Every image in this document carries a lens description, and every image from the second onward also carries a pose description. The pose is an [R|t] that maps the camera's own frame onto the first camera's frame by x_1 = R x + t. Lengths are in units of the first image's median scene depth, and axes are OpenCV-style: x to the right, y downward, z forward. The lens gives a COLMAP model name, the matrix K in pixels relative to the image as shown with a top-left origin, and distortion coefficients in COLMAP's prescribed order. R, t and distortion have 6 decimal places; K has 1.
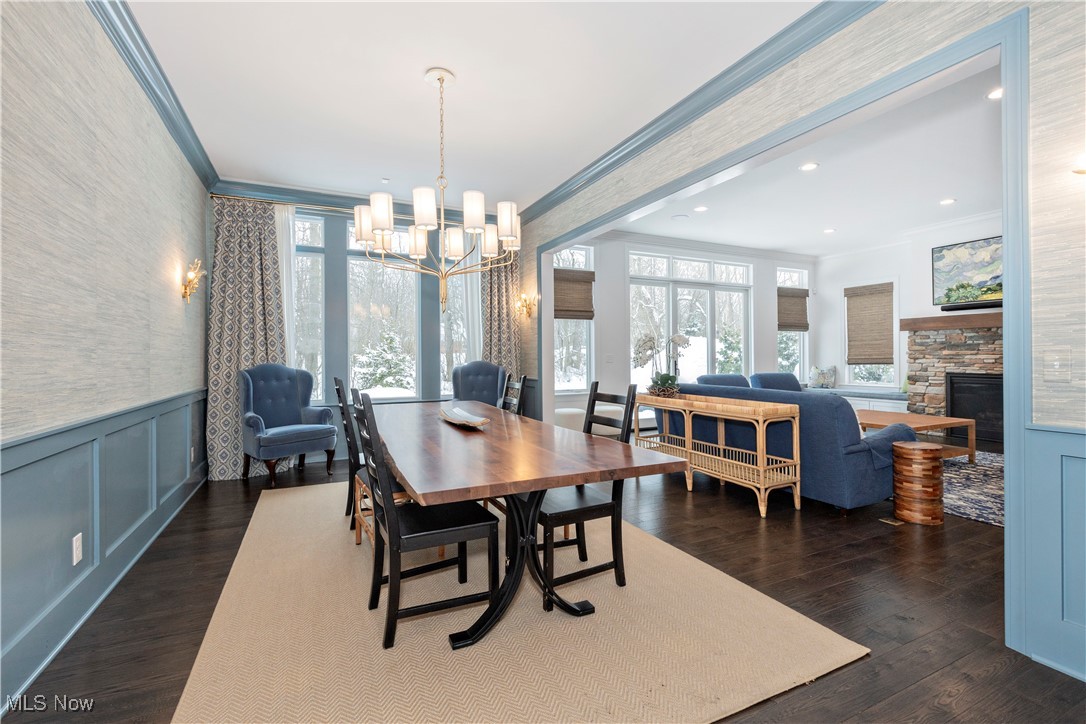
lens RADIAL K [[495.7, 0, 551.2], [0, 495.7, 367.1], [0, 0, 1]] dist [-0.002383, 0.000691]
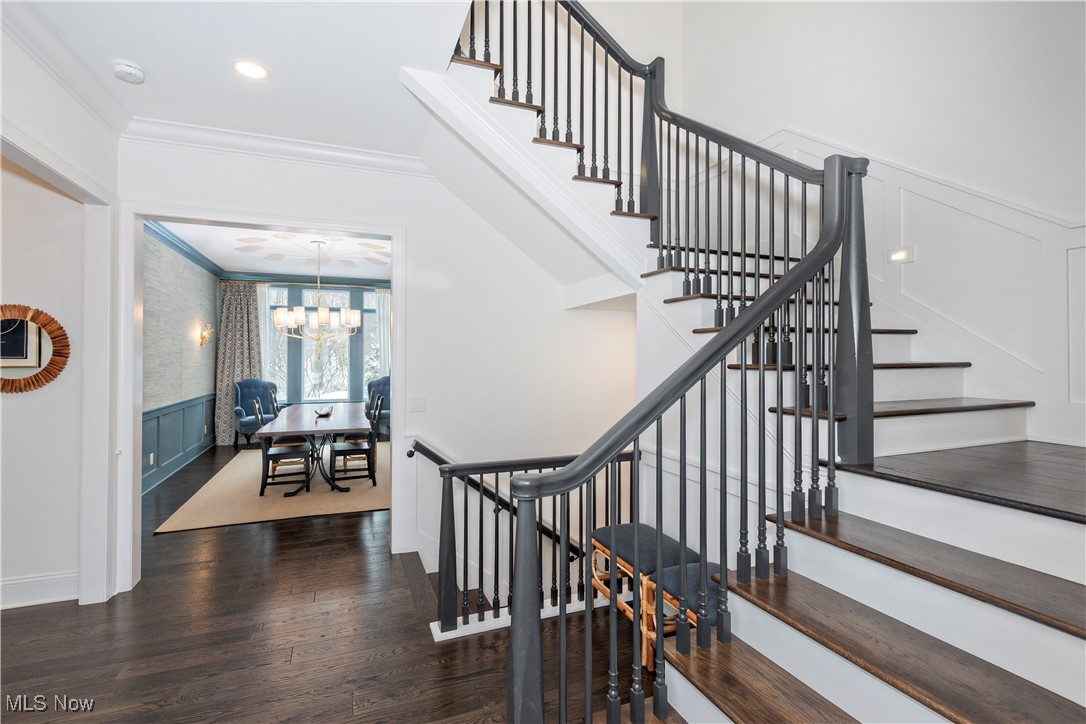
lens RADIAL K [[495.7, 0, 539.0], [0, 495.7, 364.7], [0, 0, 1]] dist [-0.002383, 0.000691]
pose [[0.997121, 0.011824, -0.074895, 0.583976], [-0.012167, 0.999917, -0.004129, -0.064078], [0.074839, 0.005029, 0.997183, -0.669899]]
